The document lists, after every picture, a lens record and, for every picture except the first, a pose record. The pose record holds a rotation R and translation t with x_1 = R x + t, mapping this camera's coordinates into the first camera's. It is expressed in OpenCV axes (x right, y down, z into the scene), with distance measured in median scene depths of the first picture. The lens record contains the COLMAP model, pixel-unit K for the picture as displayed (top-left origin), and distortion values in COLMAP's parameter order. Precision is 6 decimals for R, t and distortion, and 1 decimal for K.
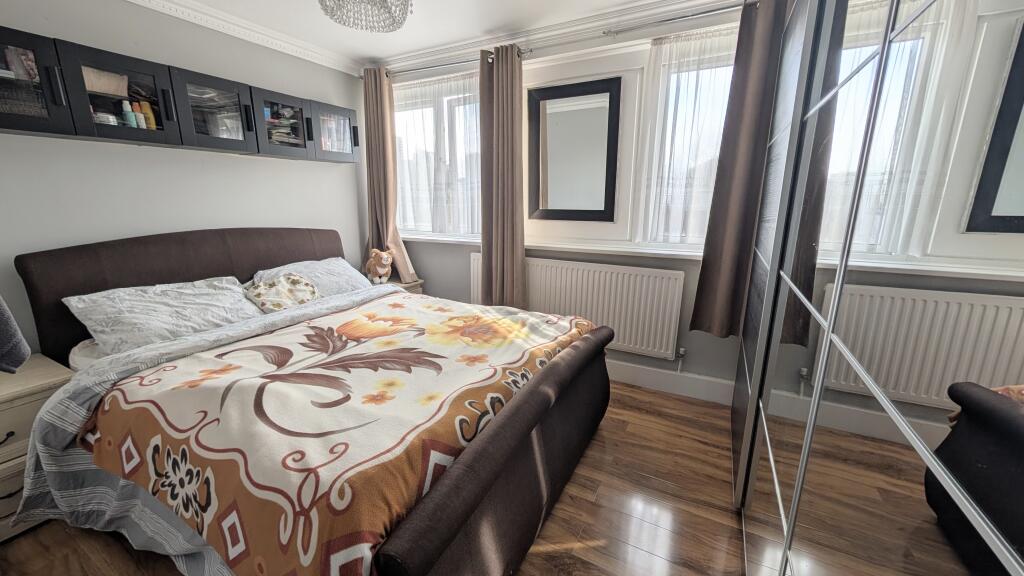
lens RADIAL K [[384.4, 0, 510.9], [0, 384.4, 283.4], [0, 0, 1]] dist [0.001485, 0.000008]
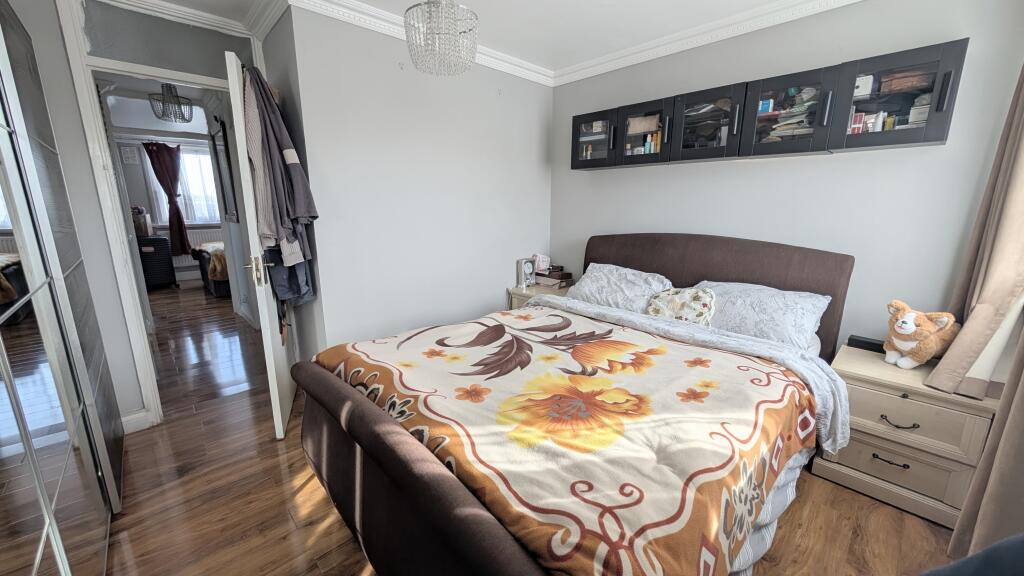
lens RADIAL K [[384.4, 0, 509.6], [0, 384.4, 286.4], [0, 0, 1]] dist [0.001485, 0.000008]
pose [[-0.316834, 0.203062, -0.926489, 0.551905], [-0.205954, 0.938778, 0.276187, -0.250559], [0.925851, 0.278319, -0.255615, 1.074115]]
